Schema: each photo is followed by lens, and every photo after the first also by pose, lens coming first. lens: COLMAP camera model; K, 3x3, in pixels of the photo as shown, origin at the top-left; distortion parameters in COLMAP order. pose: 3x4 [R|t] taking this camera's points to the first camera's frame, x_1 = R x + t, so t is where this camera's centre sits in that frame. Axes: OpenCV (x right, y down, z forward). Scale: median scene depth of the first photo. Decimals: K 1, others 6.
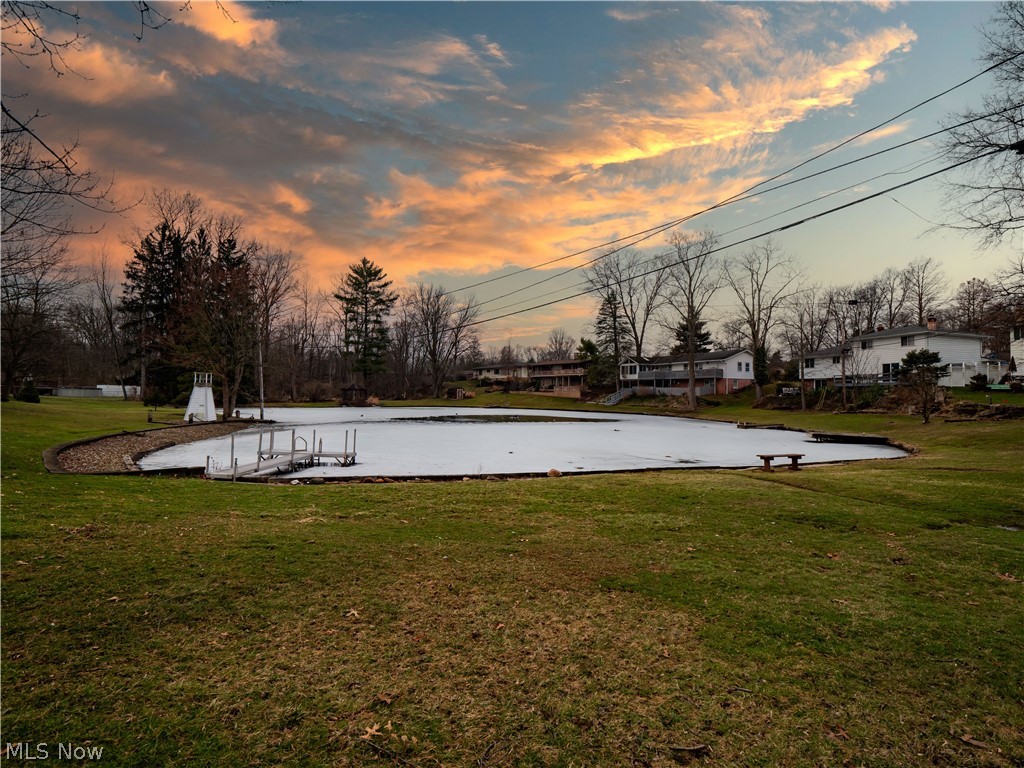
lens RADIAL K [[497.5, 0, 515.3], [0, 497.5, 380.2], [0, 0, 1]] dist [-0.003471, -0.000390]
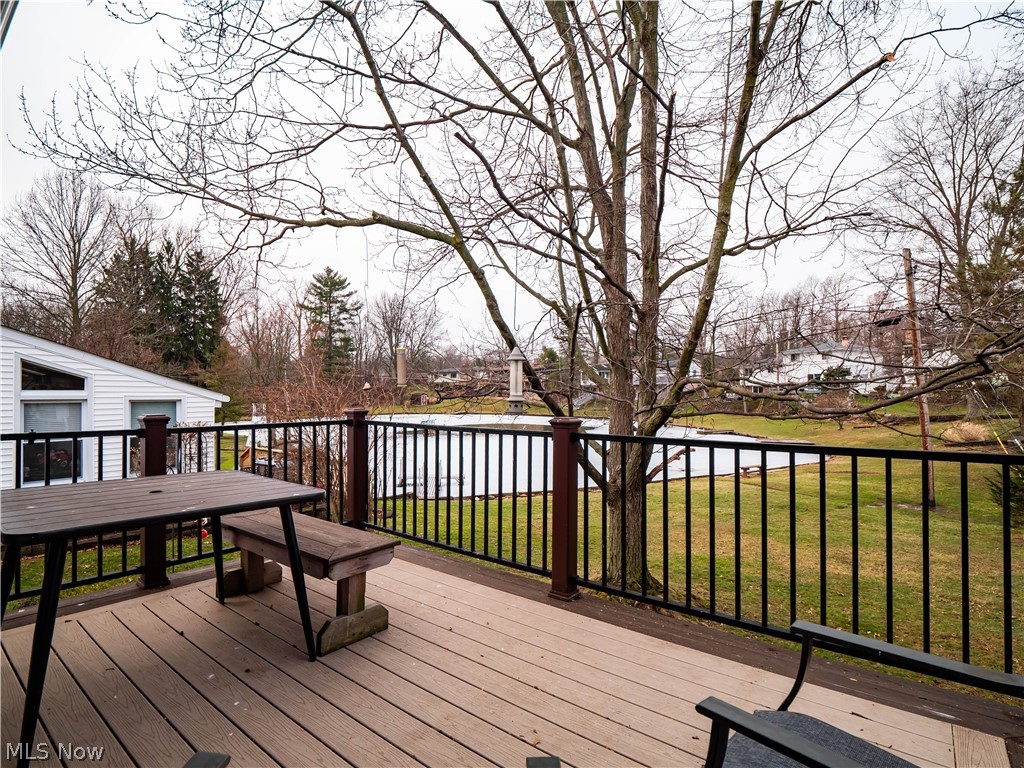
lens RADIAL K [[516.3, 0, 512.0], [0, 516.3, 384.0], [0, 0, 1]] dist [-0.004520, -0.000619]
pose [[0.992547, -0.016753, 0.120708, -0.065693], [0.014736, 0.999737, 0.017587, -0.023765], [-0.120971, -0.015677, 0.992532, -0.082082]]
